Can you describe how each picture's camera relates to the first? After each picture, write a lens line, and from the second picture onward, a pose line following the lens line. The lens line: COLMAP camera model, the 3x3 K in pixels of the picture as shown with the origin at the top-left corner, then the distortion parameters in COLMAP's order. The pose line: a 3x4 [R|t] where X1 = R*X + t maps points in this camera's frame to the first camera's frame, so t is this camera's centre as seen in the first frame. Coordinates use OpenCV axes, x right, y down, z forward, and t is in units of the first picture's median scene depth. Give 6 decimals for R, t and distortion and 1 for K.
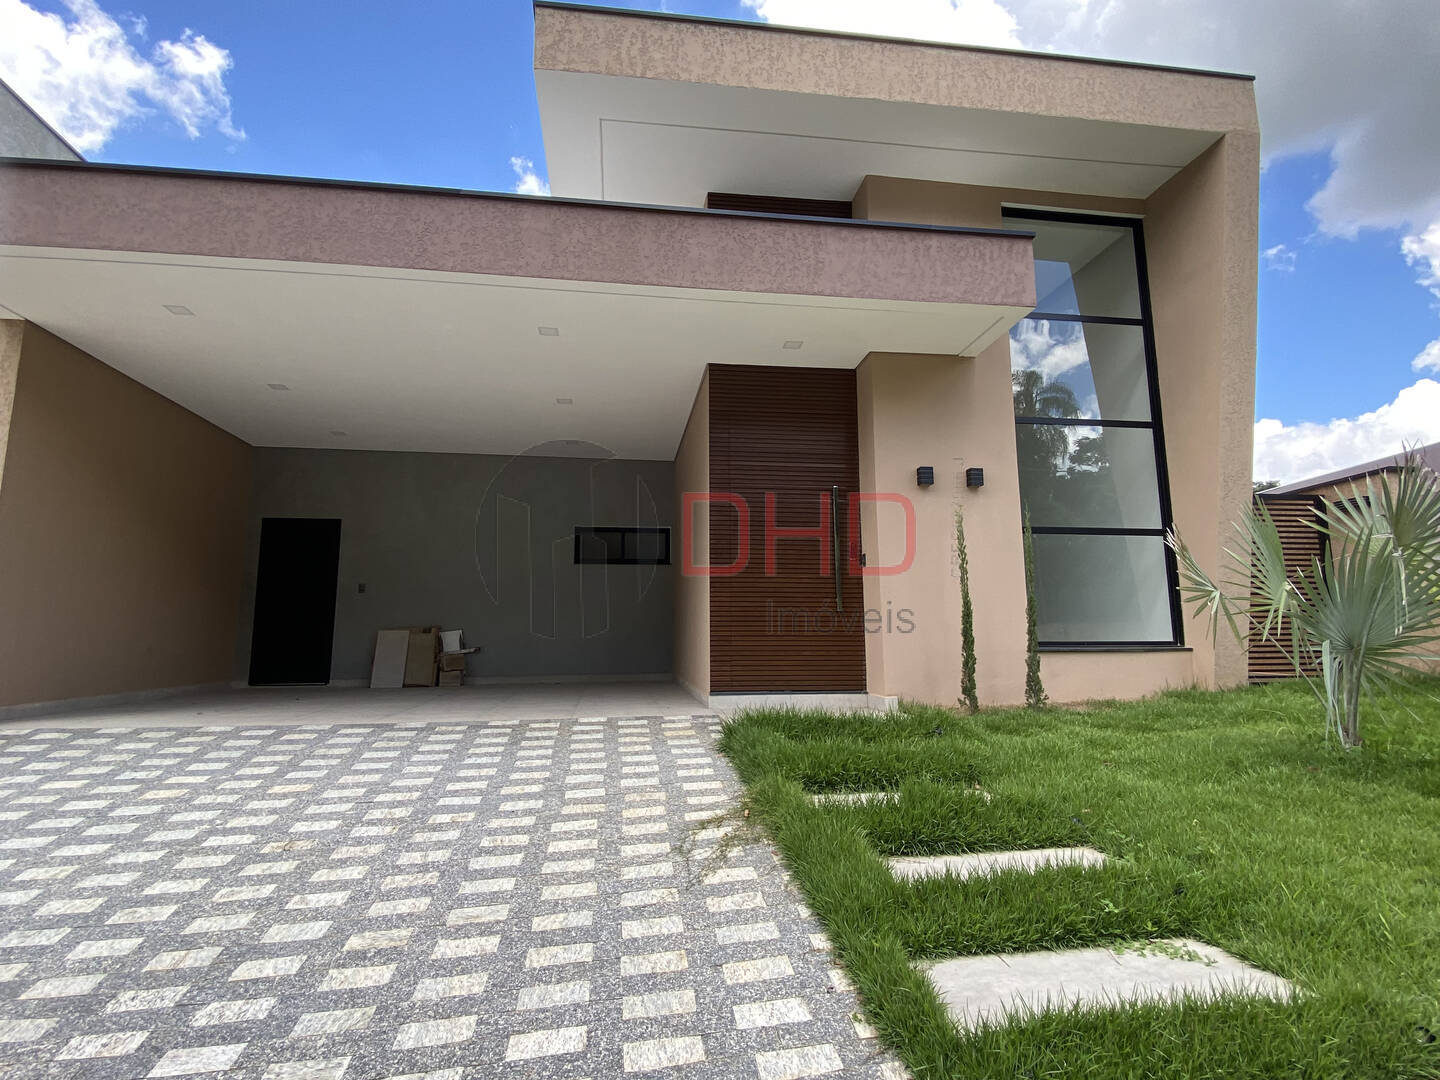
lens RADIAL K [[724.1, 0, 714.8], [0, 724.1, 535.1], [0, 0, 1]] dist [0.010984, -0.016310]
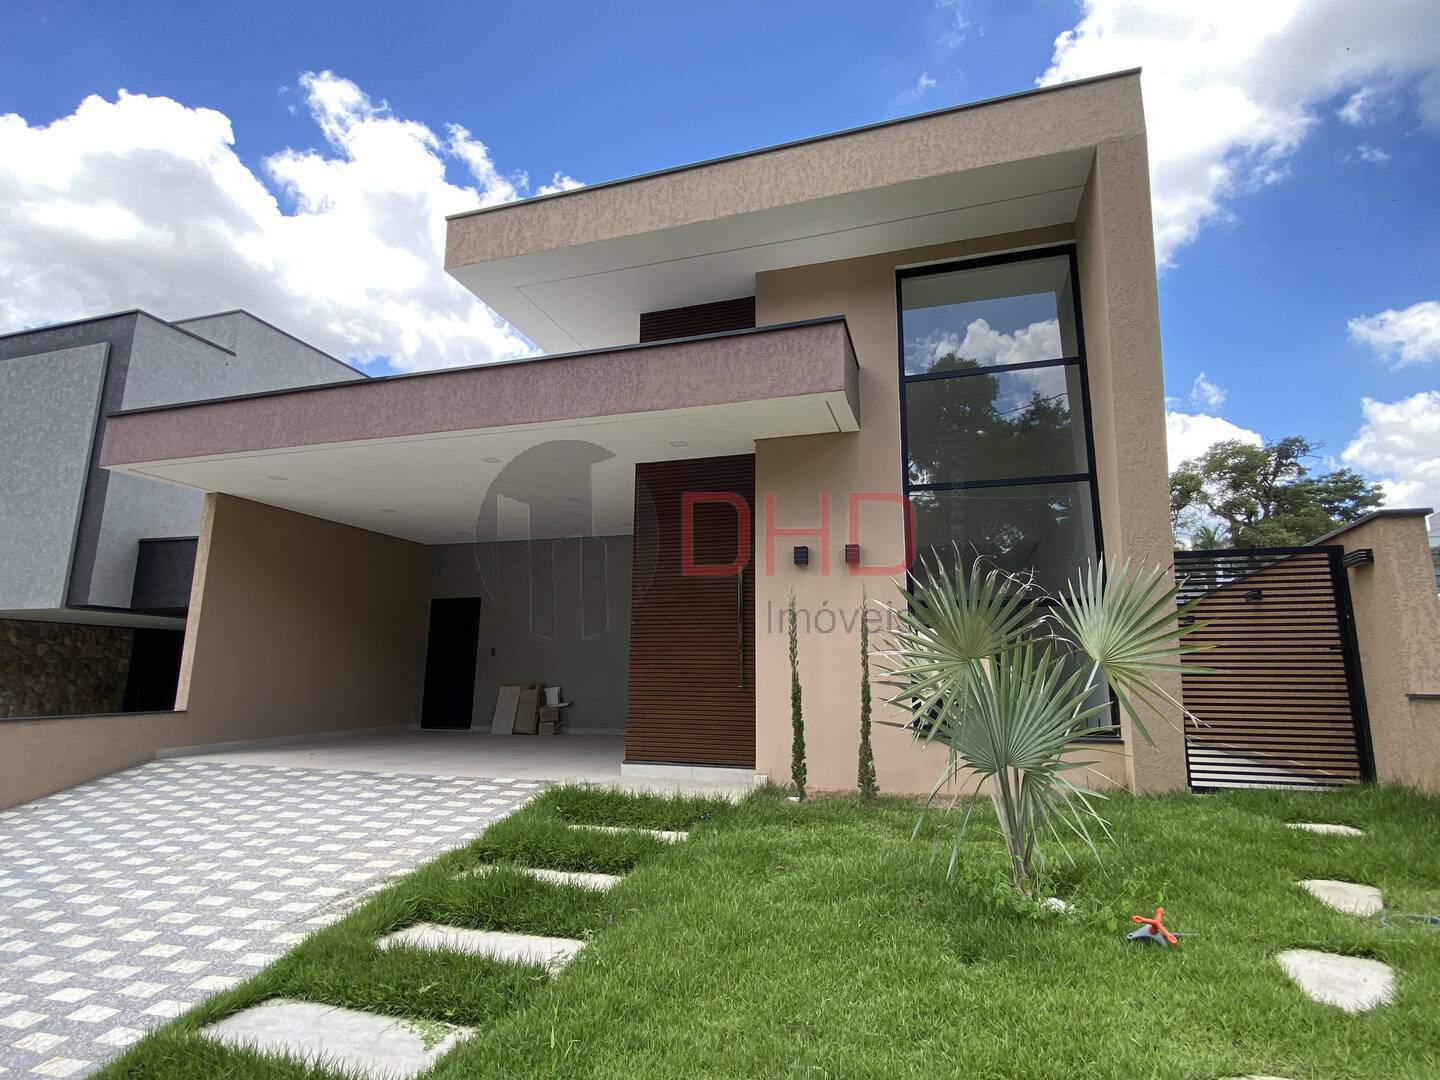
lens RADIAL K [[716.9, 0, 716.1], [0, 716.9, 537.8], [0, 0, 1]] dist [0.027125, -0.024852]
pose [[0.908774, -0.066902, -0.411890, 0.664399], [0.048930, 0.997339, -0.054038, -0.064873], [0.414409, 0.028955, 0.909630, 0.034802]]
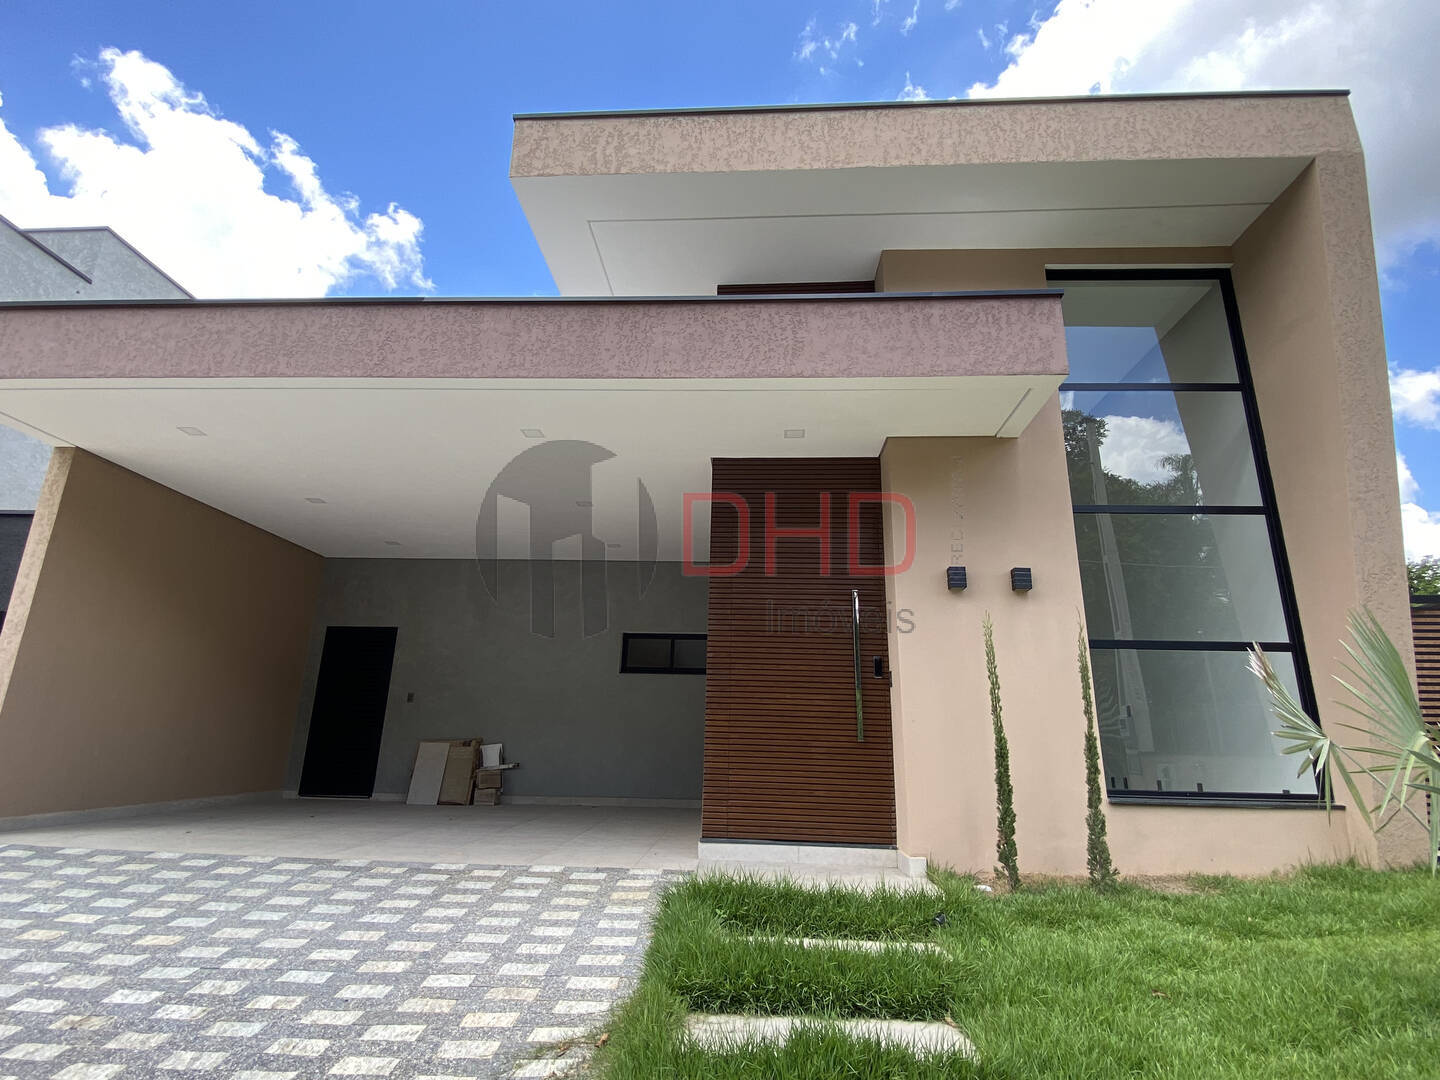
lens RADIAL K [[728.6, 0, 716.6], [0, 728.6, 535.8], [0, 0, 1]] dist [0.013857, -0.017480]
pose [[0.982061, -0.024702, -0.186941, 0.196412], [-0.000792, 0.990833, -0.135089, -0.018664], [0.188564, 0.132814, 0.973039, 0.135048]]
